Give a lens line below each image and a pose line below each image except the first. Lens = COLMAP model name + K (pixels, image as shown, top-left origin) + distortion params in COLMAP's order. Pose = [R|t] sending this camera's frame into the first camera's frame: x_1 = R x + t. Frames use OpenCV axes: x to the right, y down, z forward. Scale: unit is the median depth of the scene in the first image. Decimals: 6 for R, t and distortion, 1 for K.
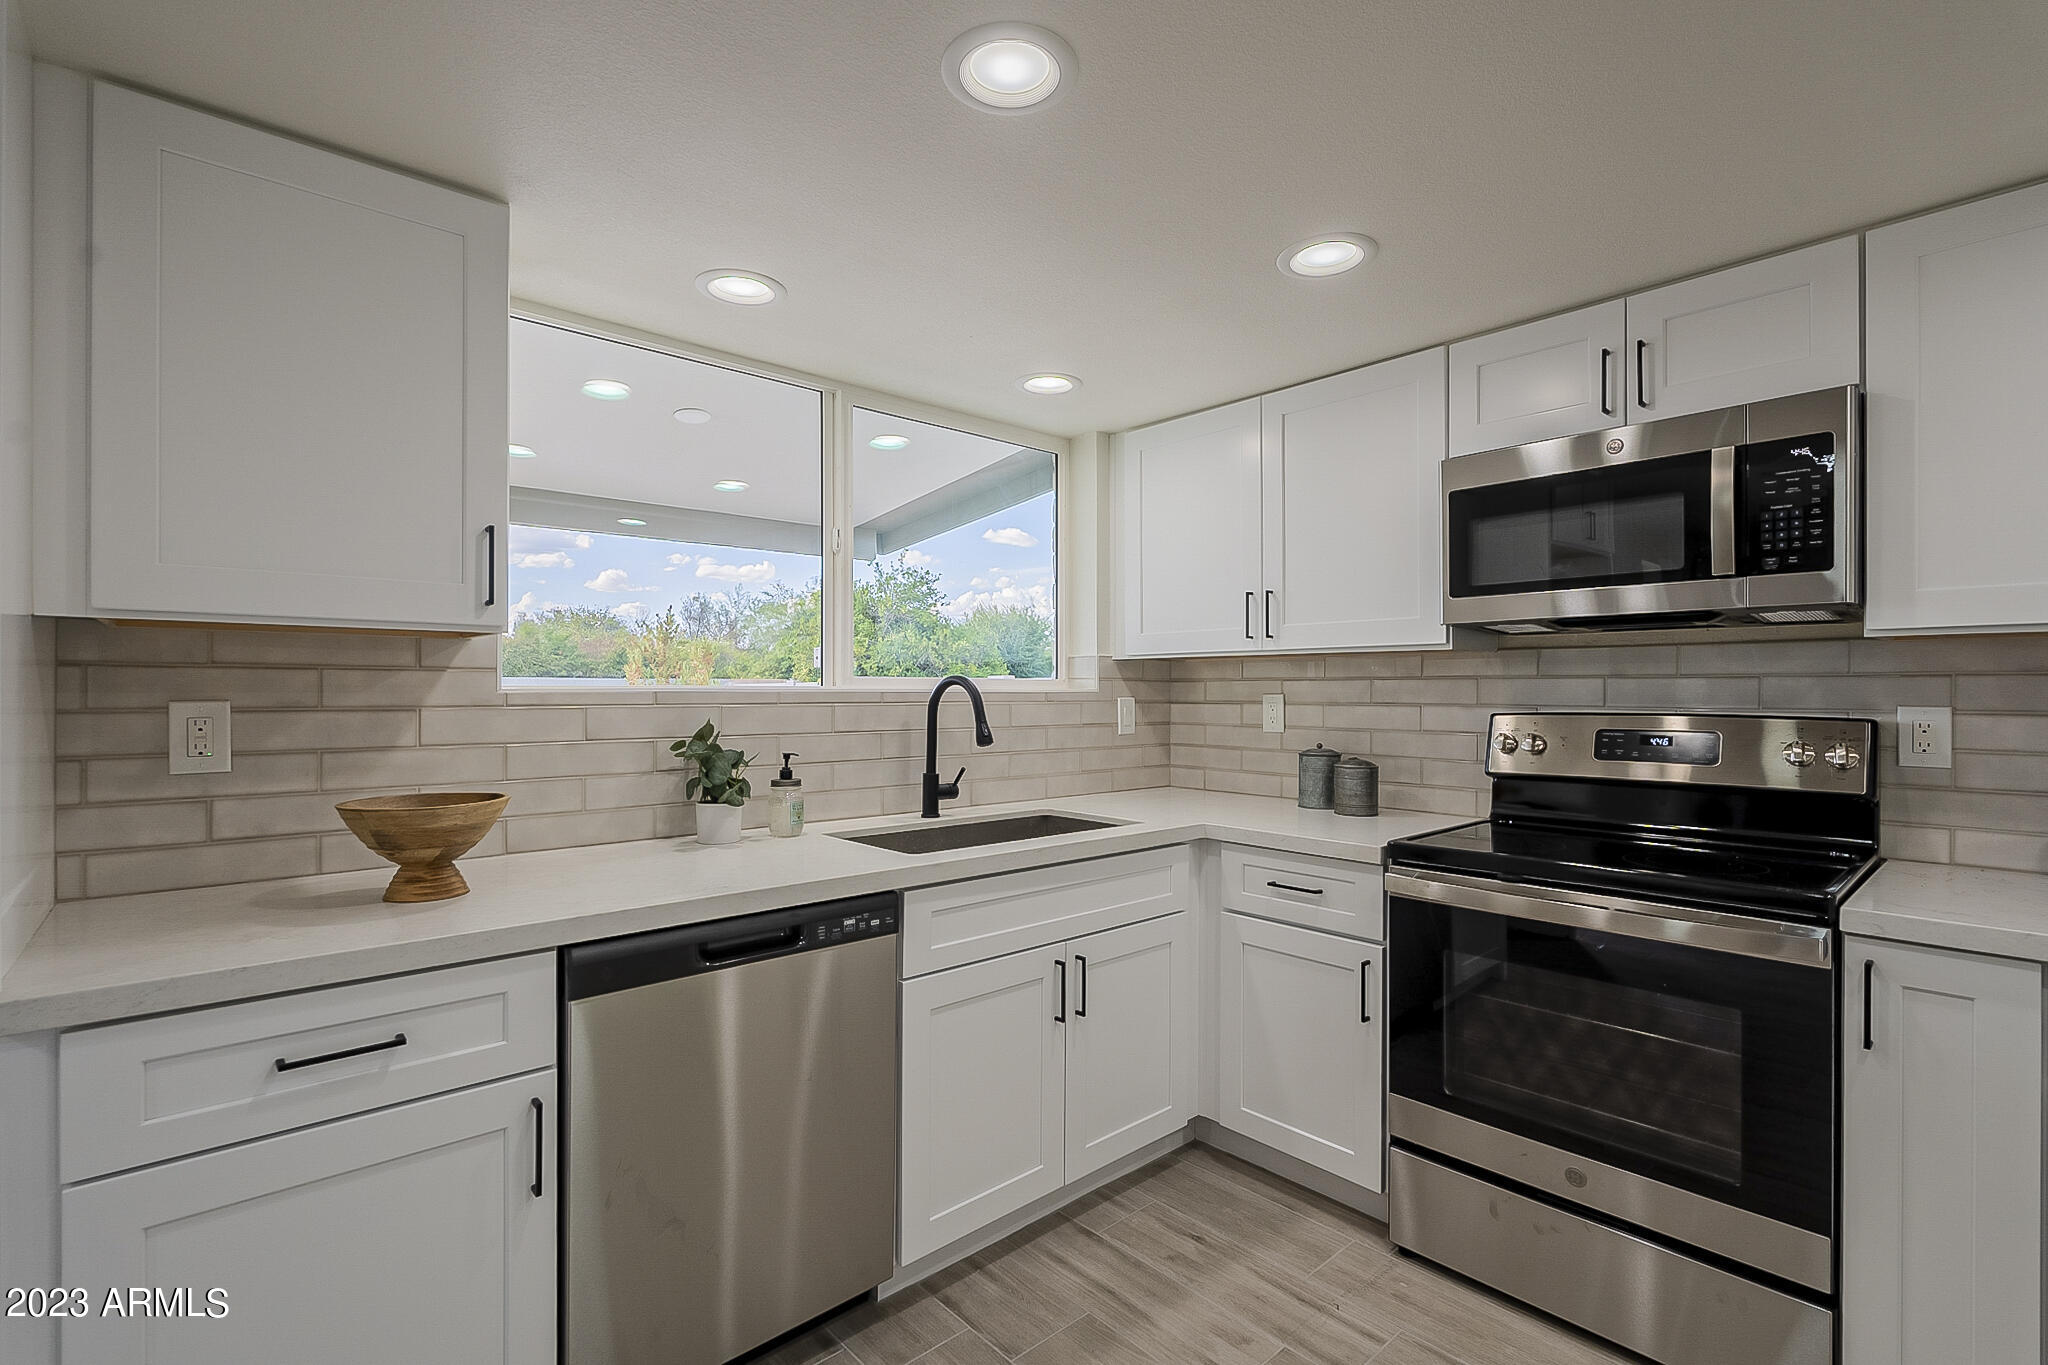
lens RADIAL K [[921.6, 0, 1023.9], [0, 921.6, 689.4], [0, 0, 1]] dist [-0.002558, 0.000191]
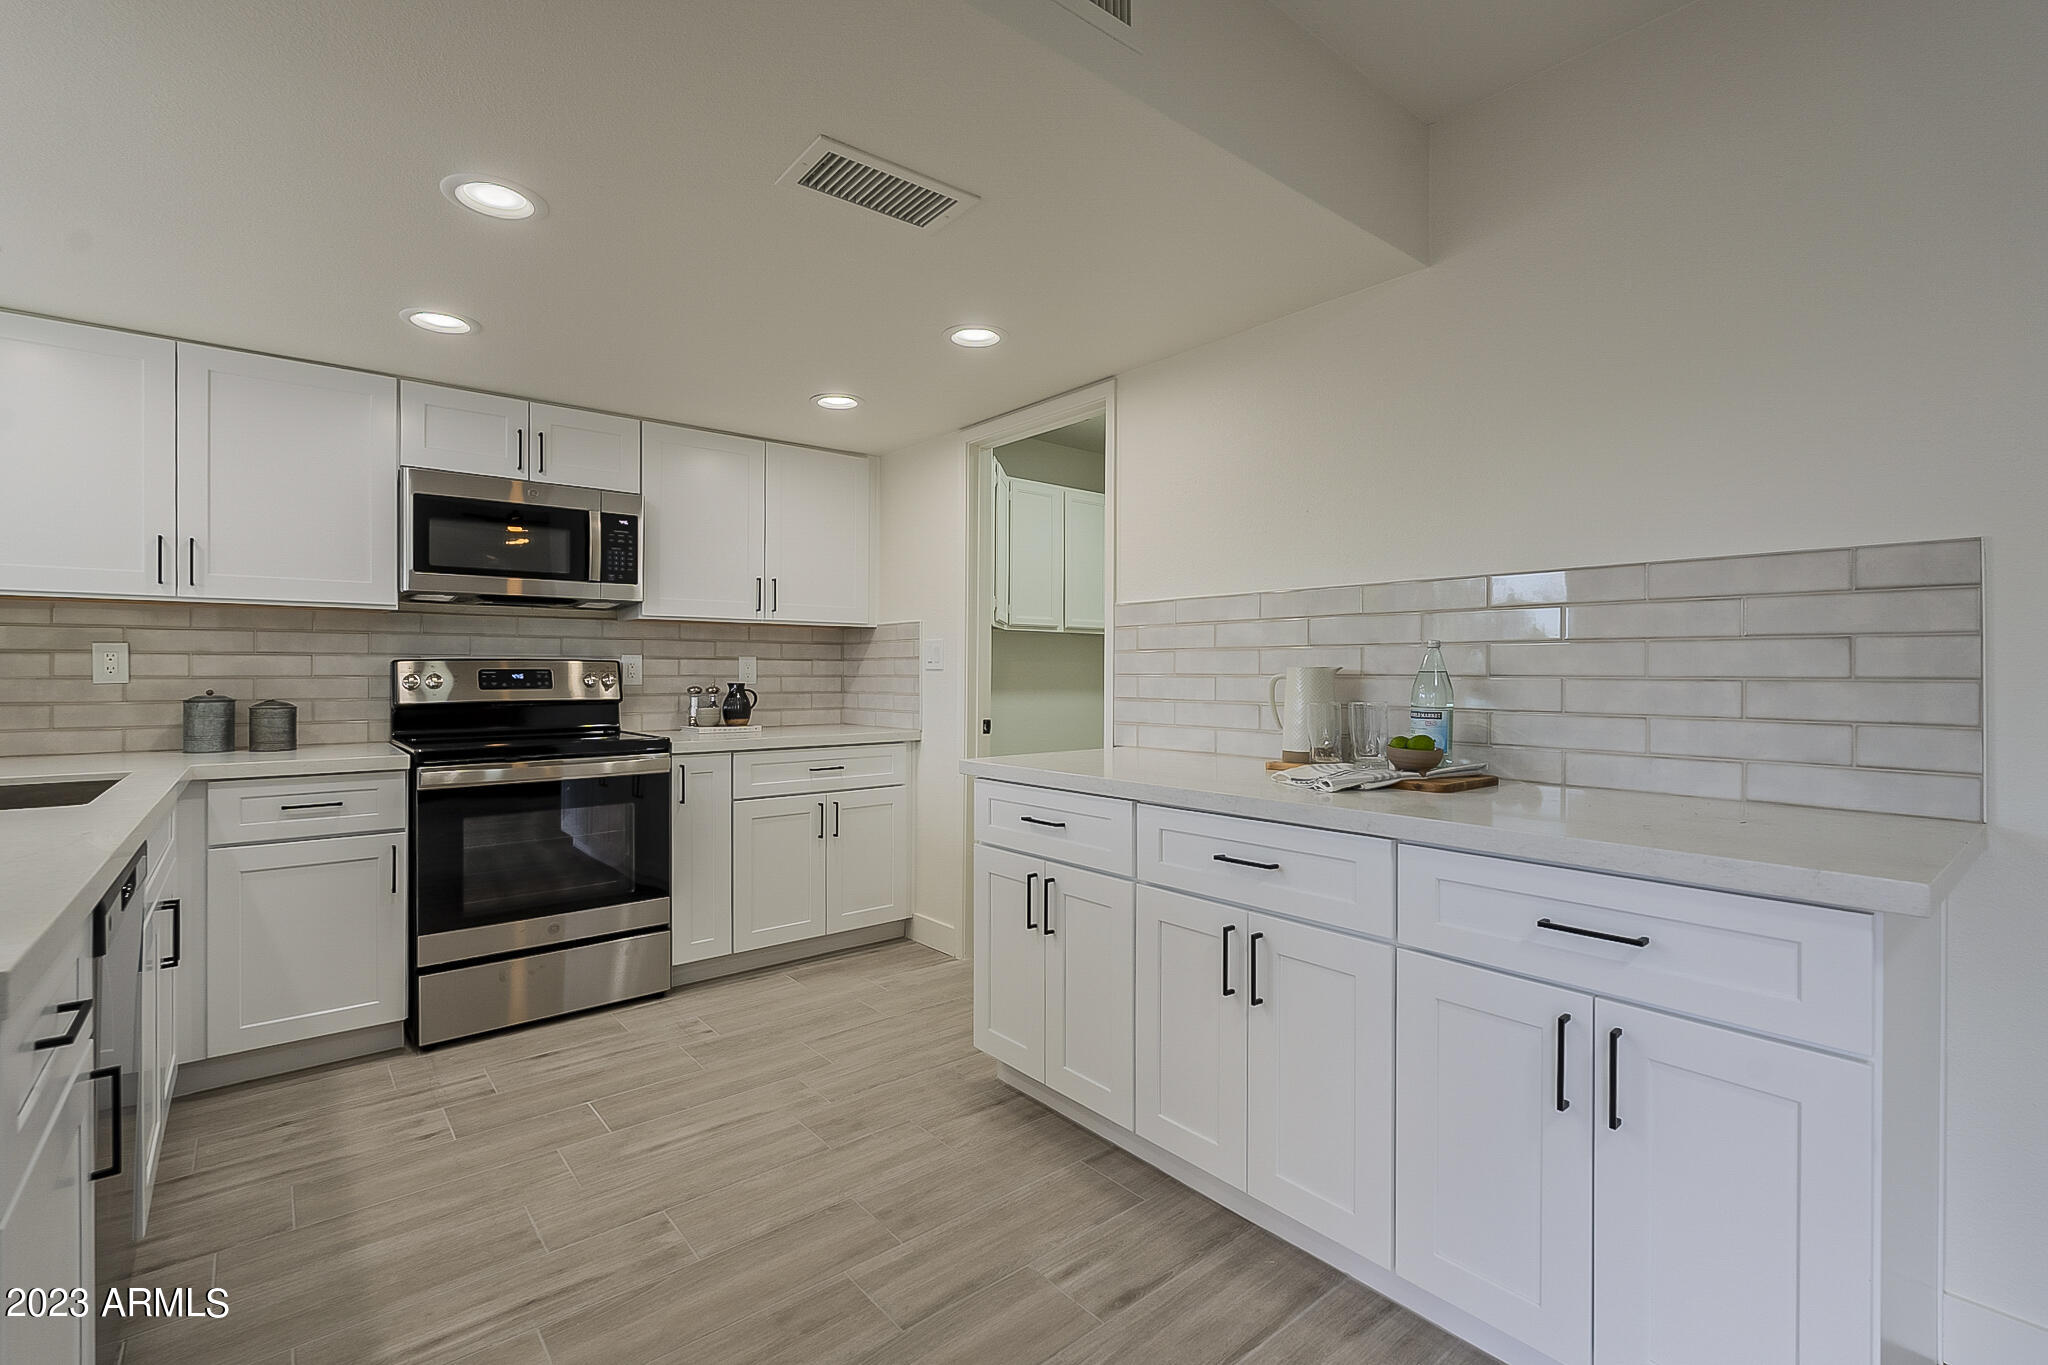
lens RADIAL K [[909.0, 0, 1016.8], [0, 909.0, 672.5], [0, 0, 1]] dist [-0.003097, -0.000398]
pose [[0.038092, -0.002428, 0.999271, -0.874897], [-0.001428, 0.999996, 0.002484, 0.046014], [-0.999273, -0.001521, 0.038089, 0.073772]]
